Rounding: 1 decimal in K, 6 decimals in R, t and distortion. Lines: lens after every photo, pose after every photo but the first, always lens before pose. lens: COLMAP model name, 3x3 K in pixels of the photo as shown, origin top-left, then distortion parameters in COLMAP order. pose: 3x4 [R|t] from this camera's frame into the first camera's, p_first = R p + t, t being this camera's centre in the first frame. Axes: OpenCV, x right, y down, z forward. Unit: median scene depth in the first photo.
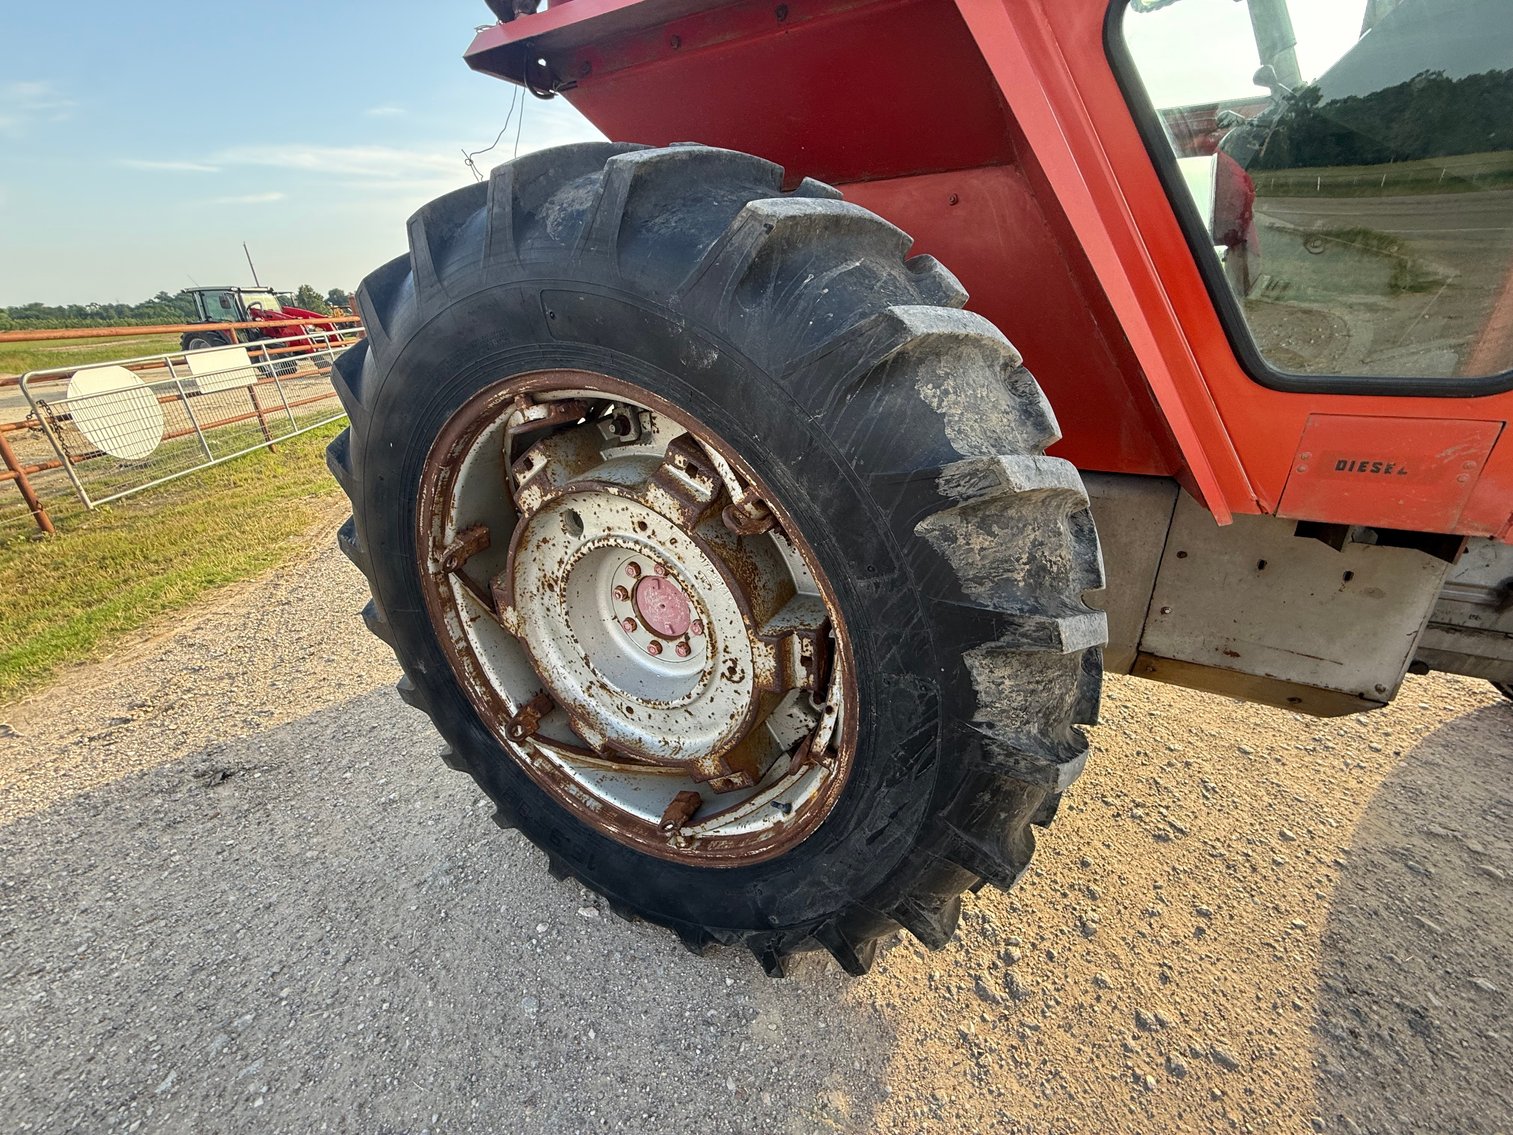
lens RADIAL K [[604.4, 0, 752.3], [0, 604.4, 567.1], [0, 0, 1]] dist [0.000190, 0.000263]
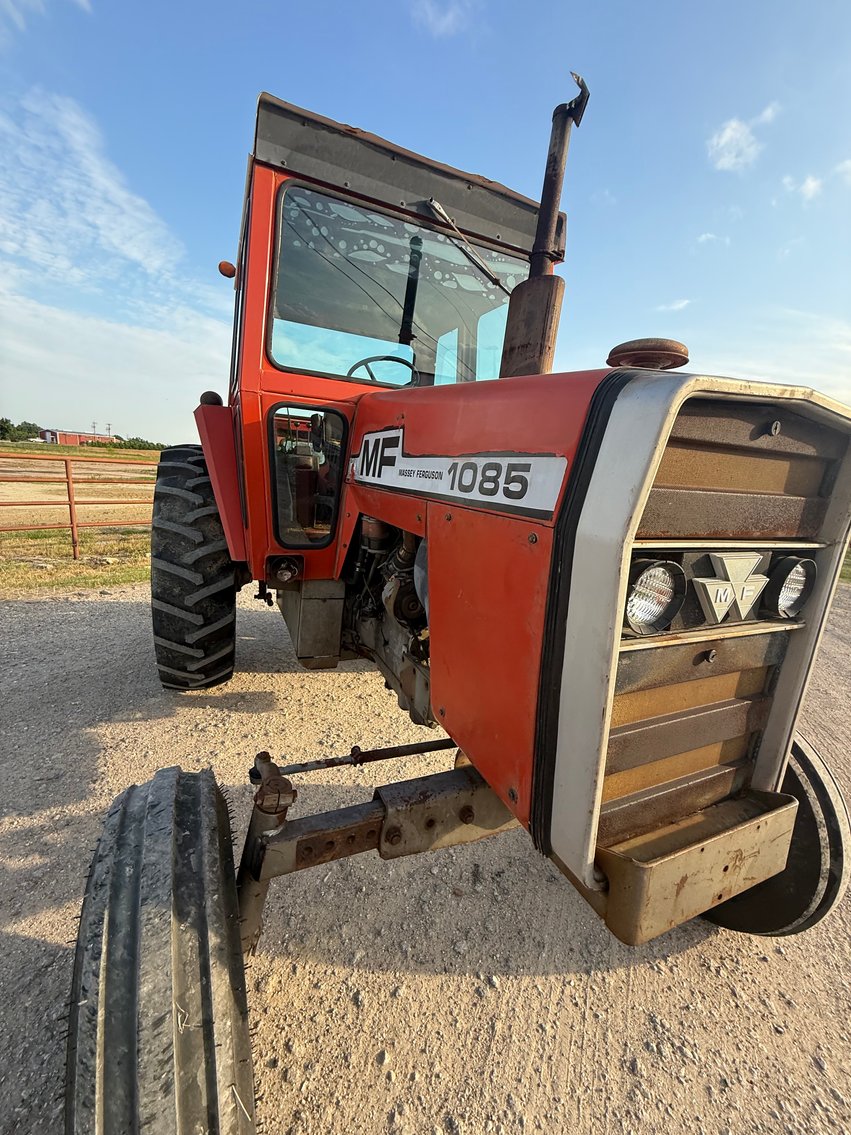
lens RADIAL K [[453.4, 0, 426.0], [0, 453.4, 565.3], [0, 0, 1]] dist [0.000190, 0.000263]
pose [[0.780014, 0.218557, -0.586354, 2.329379], [-0.343515, 0.932766, -0.109292, -0.102731], [0.523044, 0.286671, 0.802648, -0.327660]]
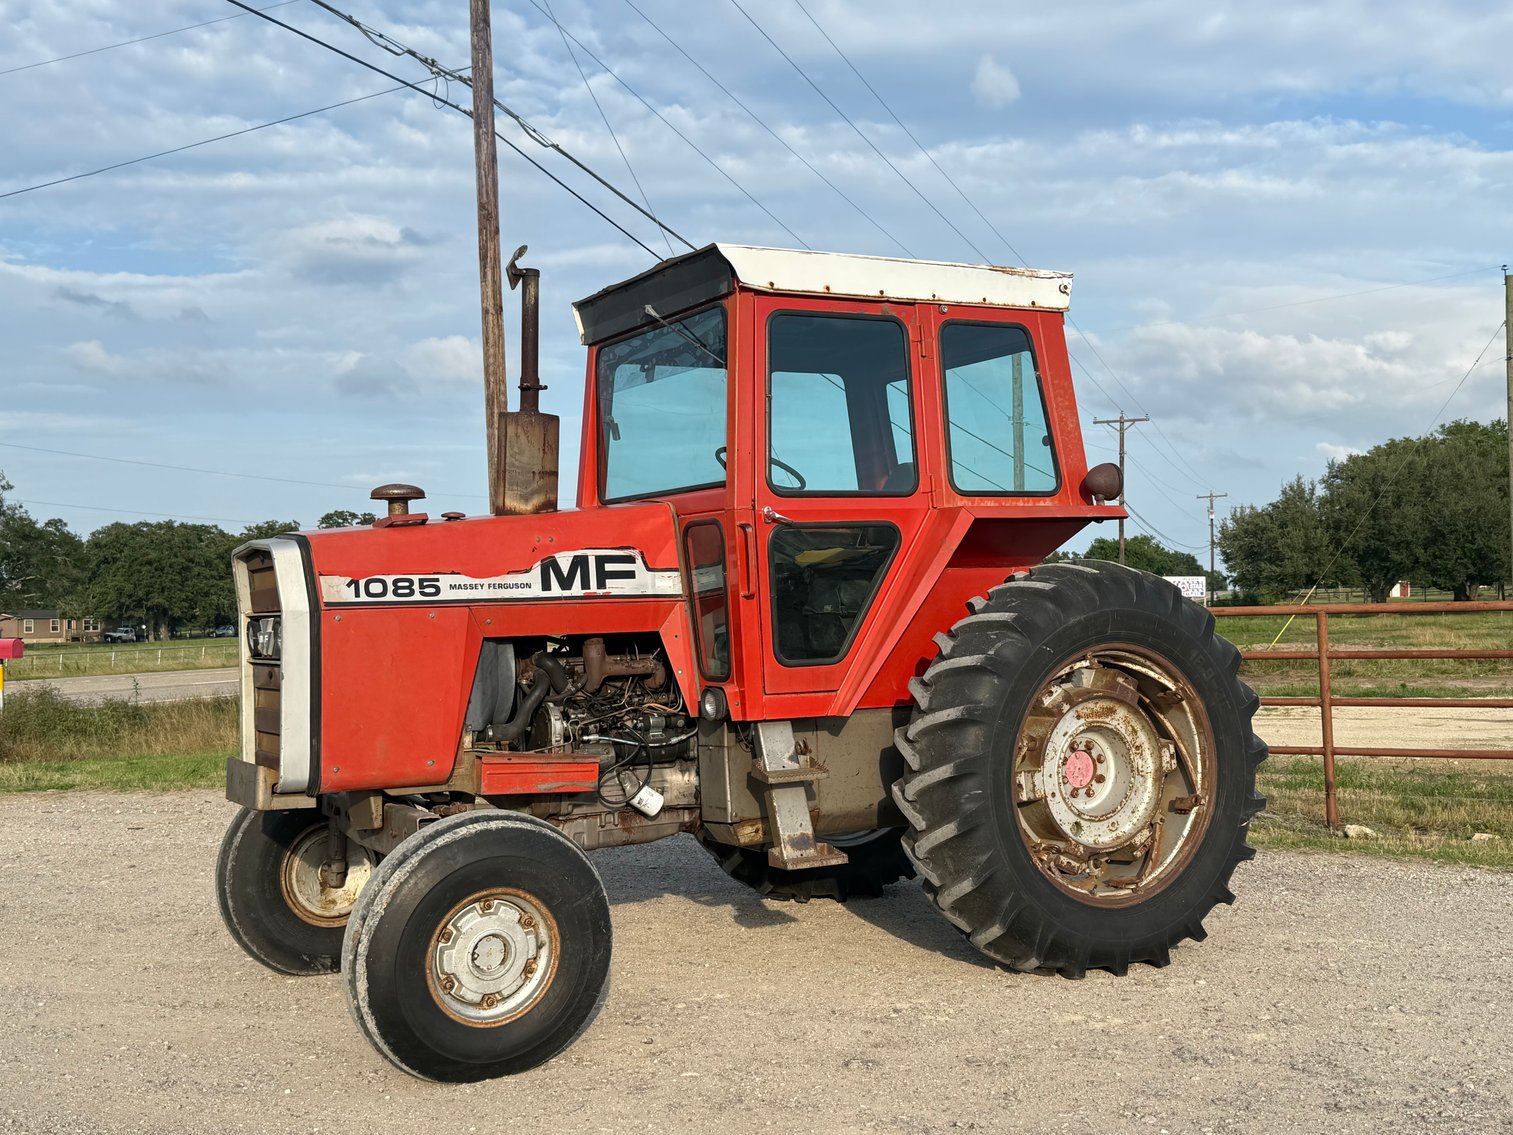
lens RADIAL K [[1673.3, 0, 762.0], [0, 1673.3, 582.3], [0, 0, 1]] dist [0.136106, -0.015056]
pose [[-0.551357, 0.037052, -0.833447, 5.606274], [-0.293222, 0.926668, 0.235173, -2.031367], [0.781042, 0.374049, -0.500060, 3.998587]]
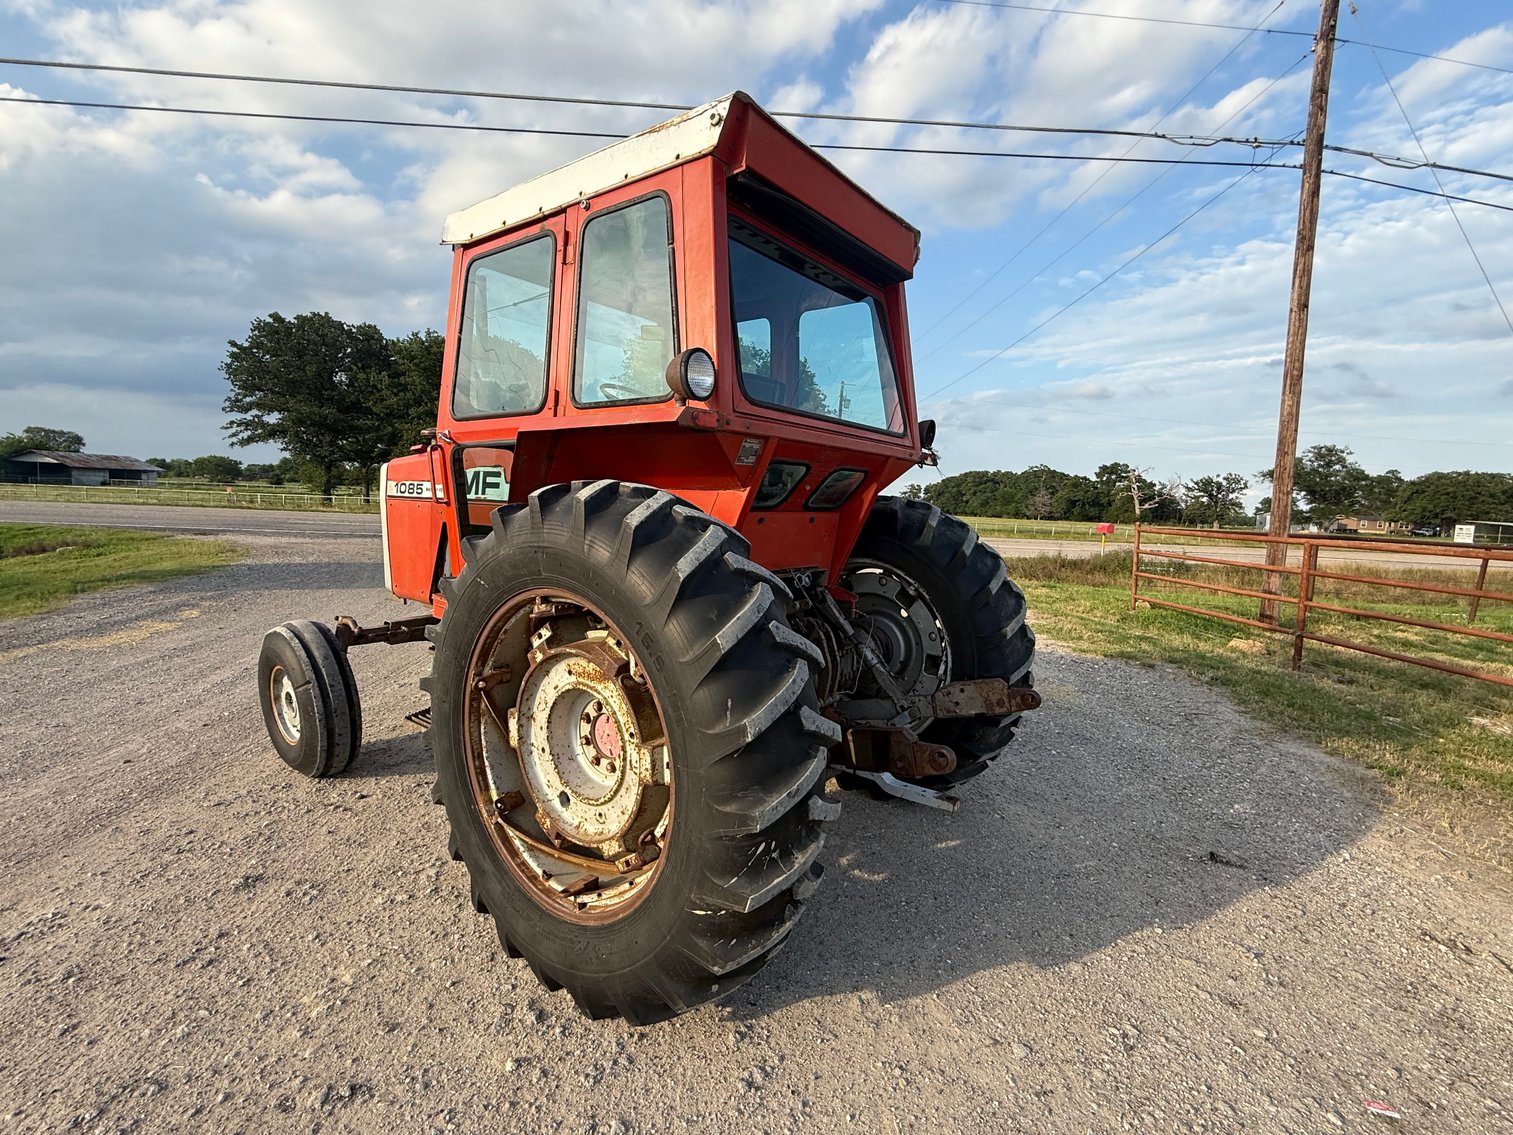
lens RADIAL K [[680.8, 0, 751.4], [0, 680.8, 566.6], [0, 0, 1]] dist [0.002686, 0.000489]
pose [[-0.984063, -0.019906, 0.176701, -0.153169], [0.067880, 0.876409, 0.476760, -1.732394], [-0.164352, 0.481157, -0.861090, 3.594186]]
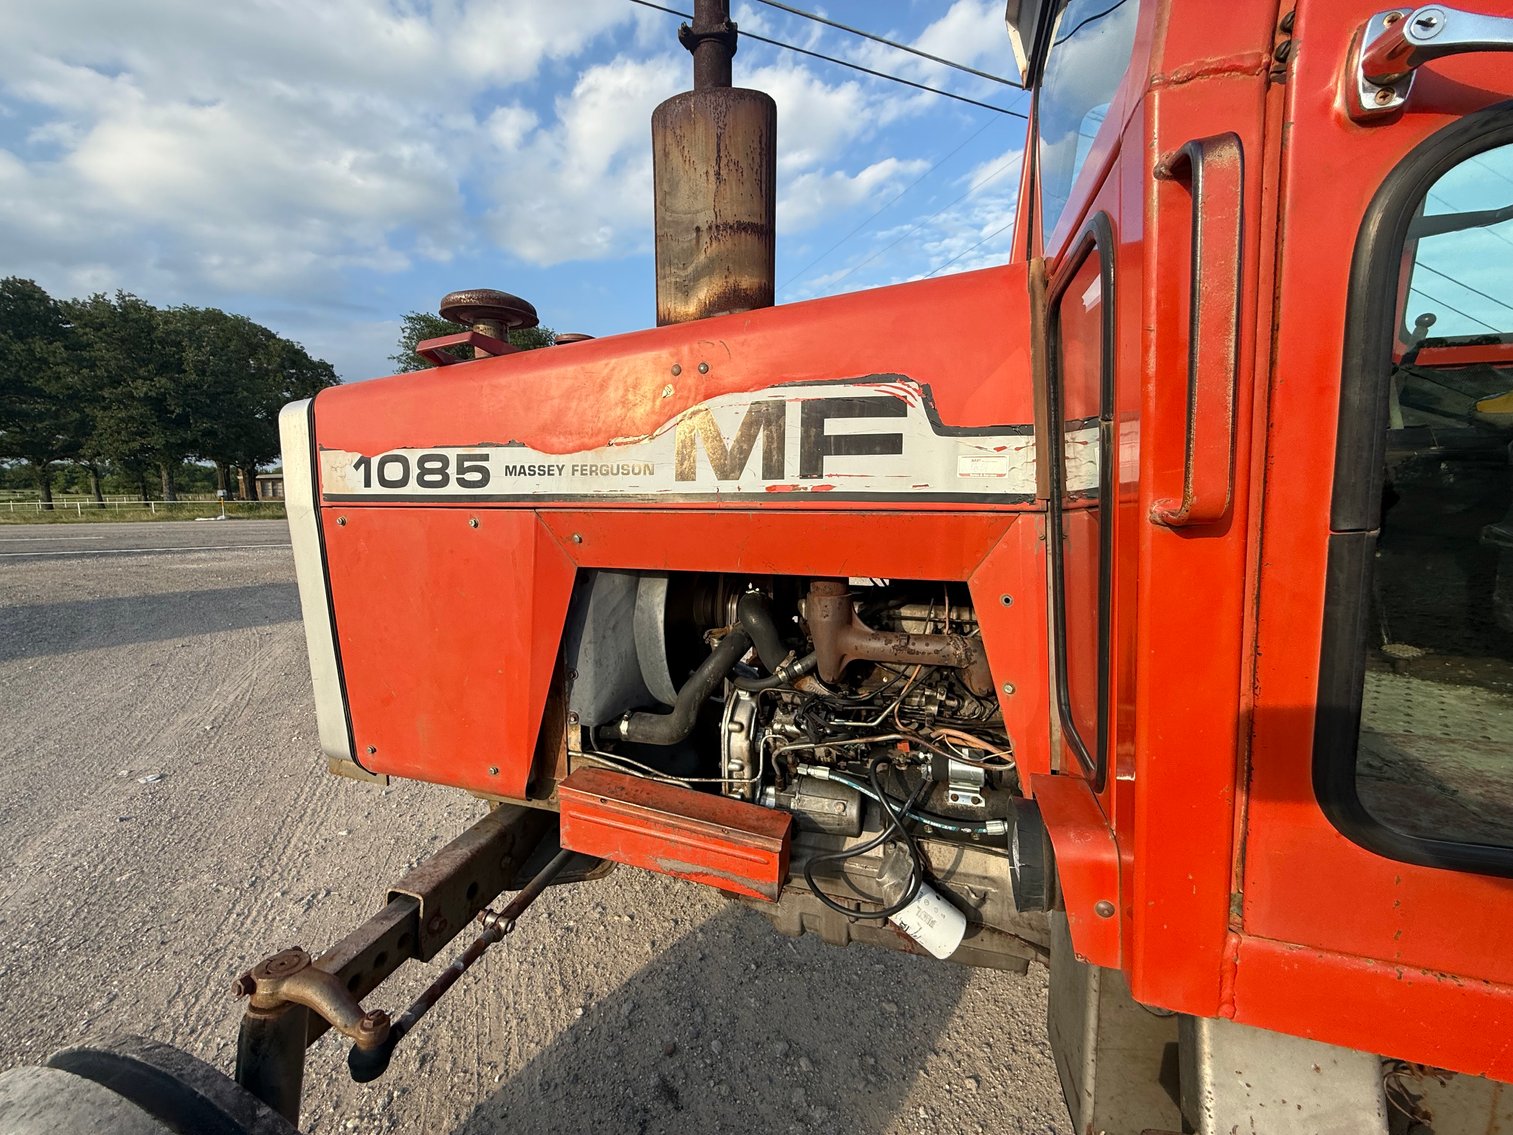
lens RADIAL K [[604.4, 0, 752.3], [0, 604.4, 567.1], [0, 0, 1]] dist [0.000190, 0.000263]
pose [[-0.984415, 0.058699, -0.165778, 1.782950], [-0.036220, 0.854773, 0.517736, -0.965163], [0.172093, 0.515671, -0.839325, 1.761308]]
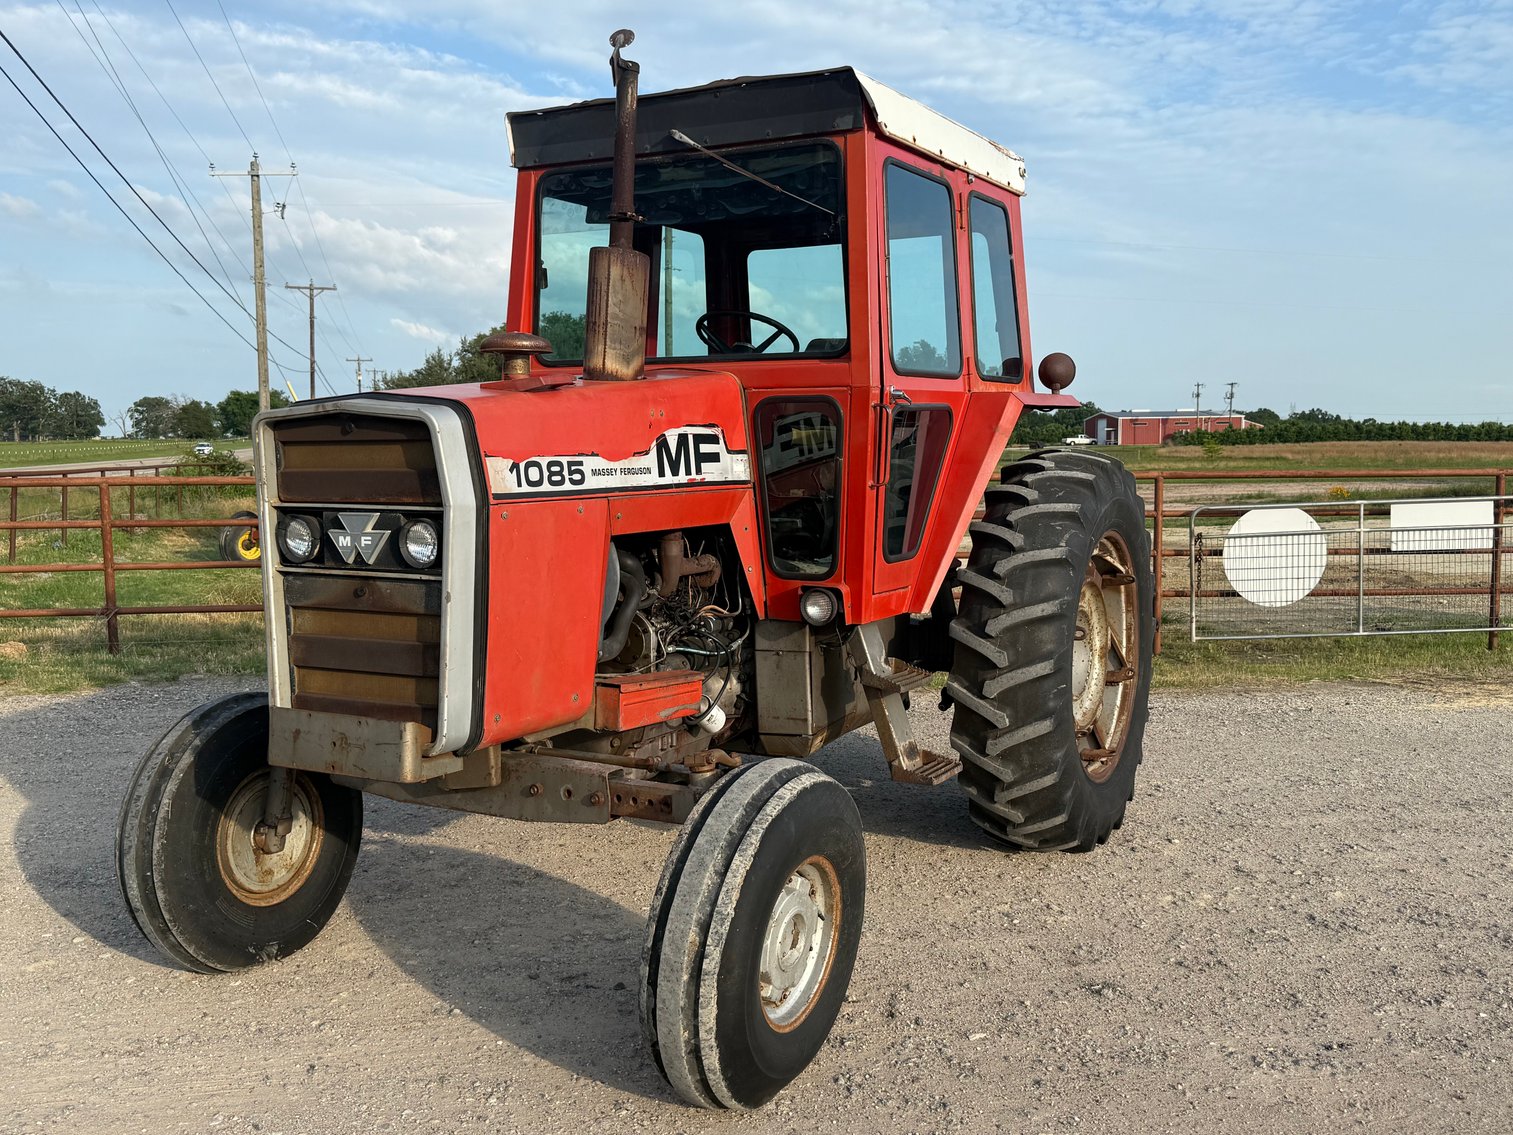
lens RADIAL K [[1392.8, 0, 756.9], [0, 1392.8, 575.7], [0, 0, 1]] dist [0.195229, -0.437823]
pose [[-0.028100, 0.128612, -0.991297, 5.184015], [-0.397594, 0.908429, 0.129131, -0.937131], [0.917131, 0.397762, 0.025608, 1.177291]]
